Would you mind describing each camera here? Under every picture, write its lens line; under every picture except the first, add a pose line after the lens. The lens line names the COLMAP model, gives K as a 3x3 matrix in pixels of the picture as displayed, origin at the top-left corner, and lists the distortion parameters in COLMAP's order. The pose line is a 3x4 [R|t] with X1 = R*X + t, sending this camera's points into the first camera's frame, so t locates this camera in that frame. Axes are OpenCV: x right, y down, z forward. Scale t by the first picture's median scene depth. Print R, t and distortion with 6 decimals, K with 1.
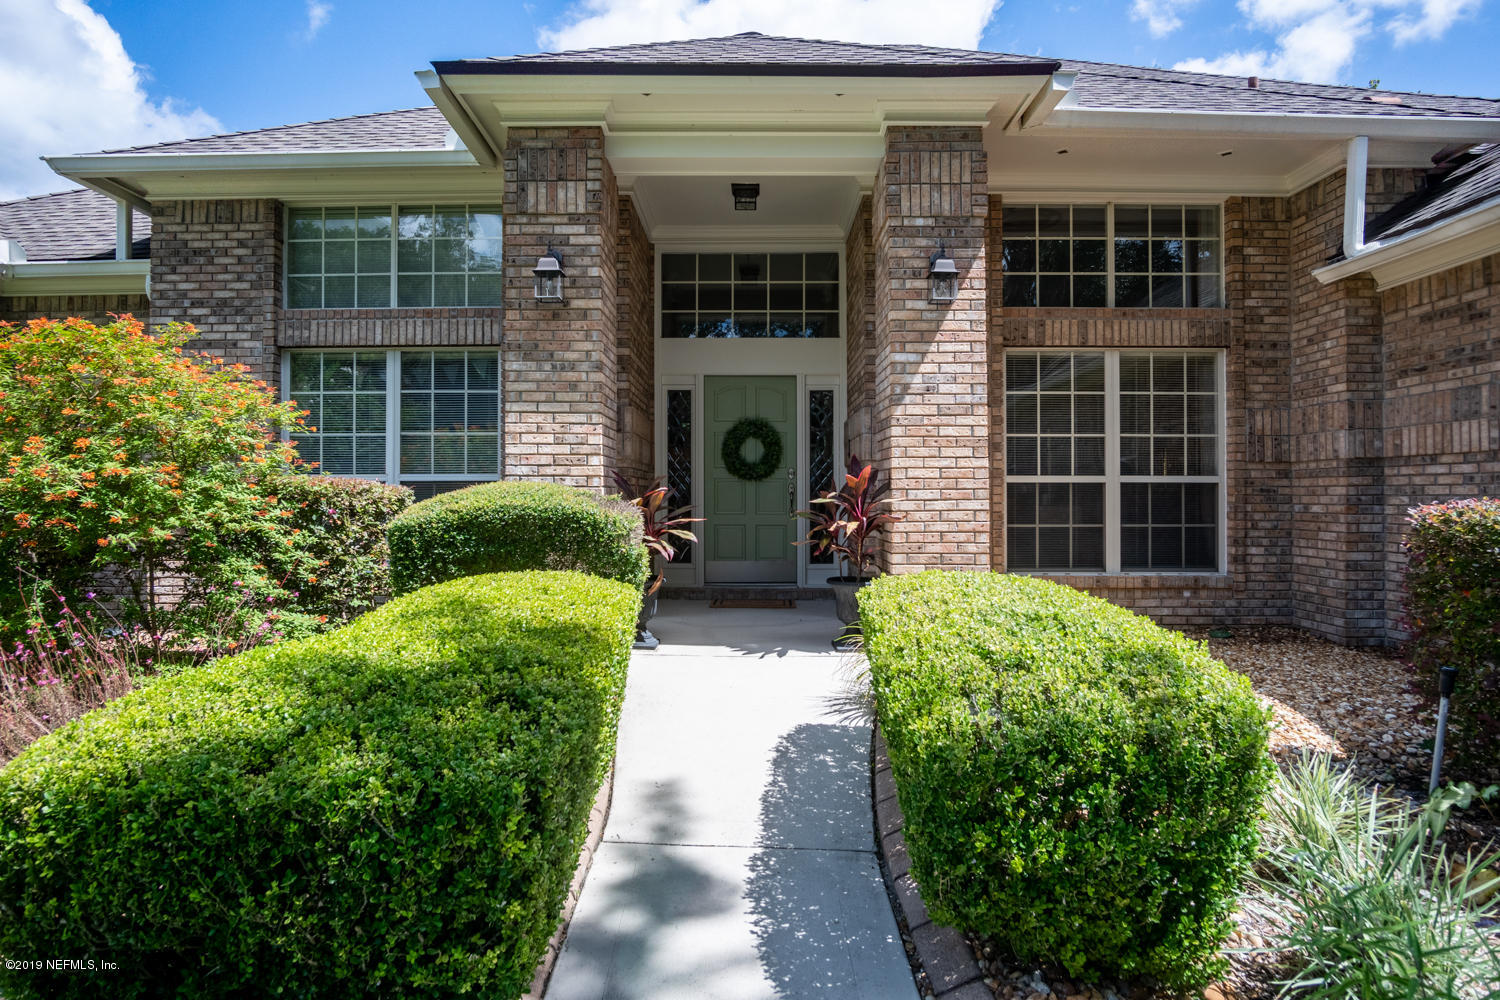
lens RADIAL K [[797.7, 0, 759.7], [0, 797.7, 490.8], [0, 0, 1]] dist [-0.005676, 0.000540]
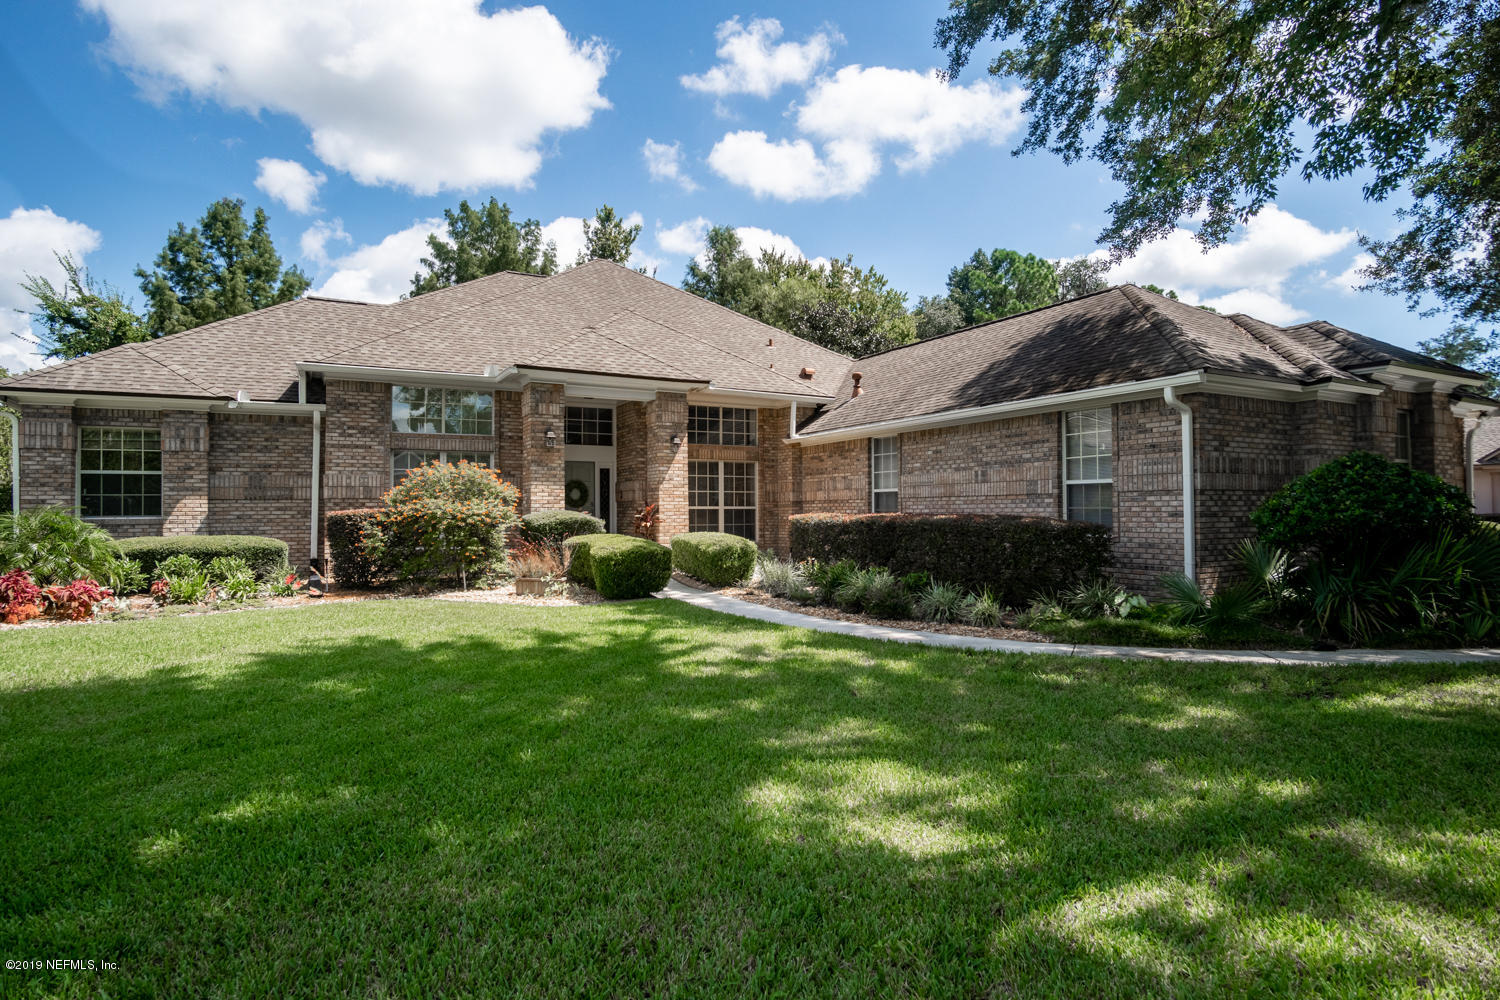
lens RADIAL K [[797.7, 0, 750.7], [0, 797.7, 502.5], [0, 0, 1]] dist [-0.005676, 0.000540]
pose [[0.877914, 0.004312, 0.478799, -0.779272], [-0.000116, 0.999961, -0.008794, -0.008943], [-0.478819, 0.007665, 0.877880, -1.450061]]
